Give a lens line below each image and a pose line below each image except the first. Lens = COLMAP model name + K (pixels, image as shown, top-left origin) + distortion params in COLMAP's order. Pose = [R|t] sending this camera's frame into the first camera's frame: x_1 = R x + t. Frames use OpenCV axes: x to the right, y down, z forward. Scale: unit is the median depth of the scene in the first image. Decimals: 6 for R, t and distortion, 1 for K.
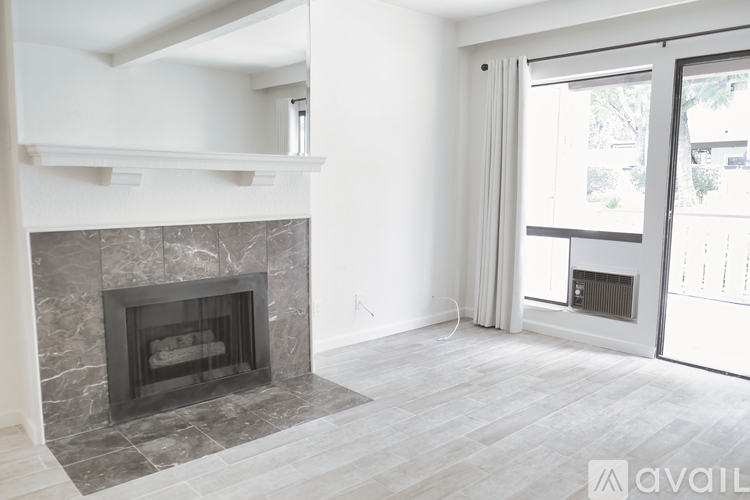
lens RADIAL K [[576.4, 0, 375.0], [0, 576.4, 250.0], [0, 0, 1]] dist [-0.052056, 0.010793]
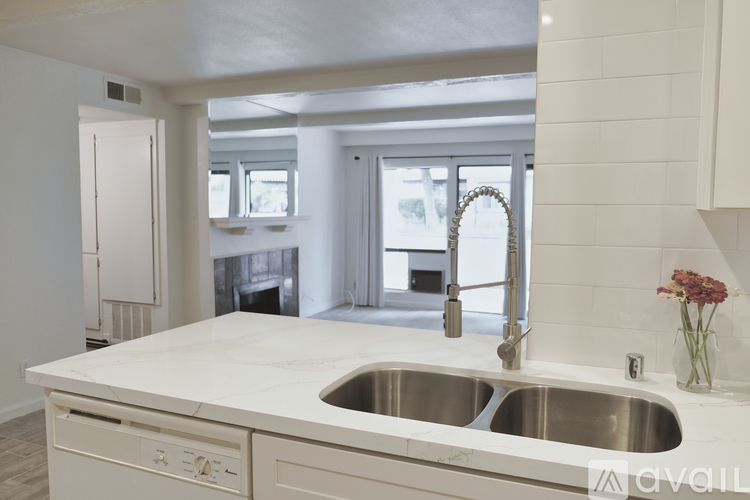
lens RADIAL K [[576.4, 0, 375.0], [0, 576.4, 250.0], [0, 0, 1]] dist [-0.052056, 0.010793]
pose [[0.914510, -0.035792, 0.402977, -0.747062], [0.050402, 0.998398, -0.025705, 0.017529], [-0.401412, 0.043818, 0.914849, -0.976299]]
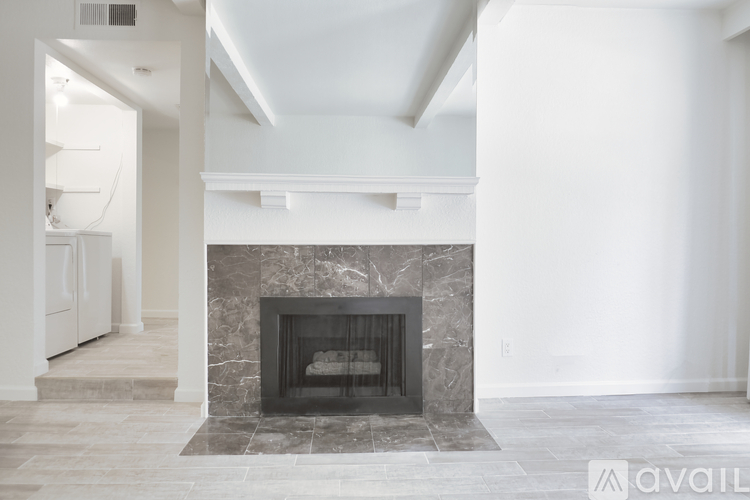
lens RADIAL K [[576.4, 0, 375.0], [0, 576.4, 250.0], [0, 0, 1]] dist [-0.052056, 0.010793]
pose [[0.773013, -0.001656, -0.634388, 0.409960], [-0.071239, 0.993445, -0.089399, 0.056988], [0.630378, 0.114300, 0.767828, 0.201216]]
